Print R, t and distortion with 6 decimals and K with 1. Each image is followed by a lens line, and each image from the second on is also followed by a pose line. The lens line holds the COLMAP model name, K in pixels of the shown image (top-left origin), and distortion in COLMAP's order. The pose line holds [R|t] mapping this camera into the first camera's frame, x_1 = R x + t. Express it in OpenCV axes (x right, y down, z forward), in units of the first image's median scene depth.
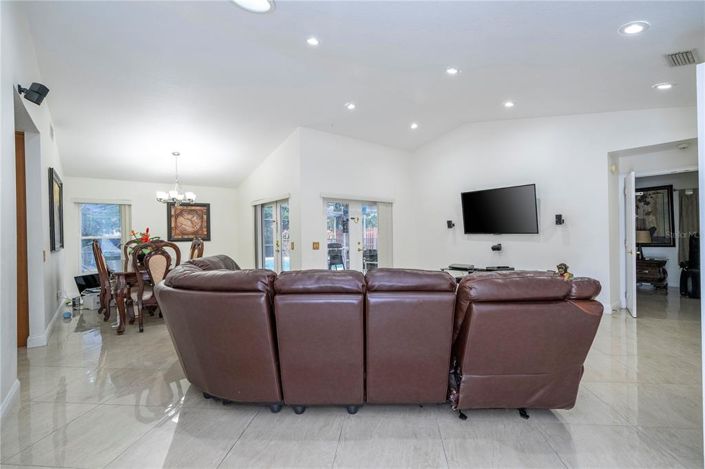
lens RADIAL K [[320.0, 0, 357.2], [0, 320.0, 234.4], [0, 0, 1]] dist [-0.002122, 0.002056]
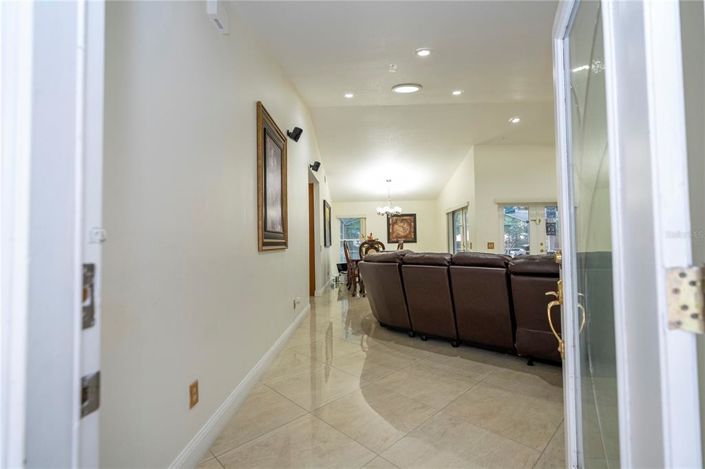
lens RADIAL K [[320.0, 0, 351.5], [0, 320.0, 232.8], [0, 0, 1]] dist [-0.002122, 0.002056]
pose [[0.760188, -0.019682, -0.649405, 0.228838], [0.003192, 0.999642, -0.026561, 0.017864], [0.649696, 0.018118, 0.759979, -0.186448]]
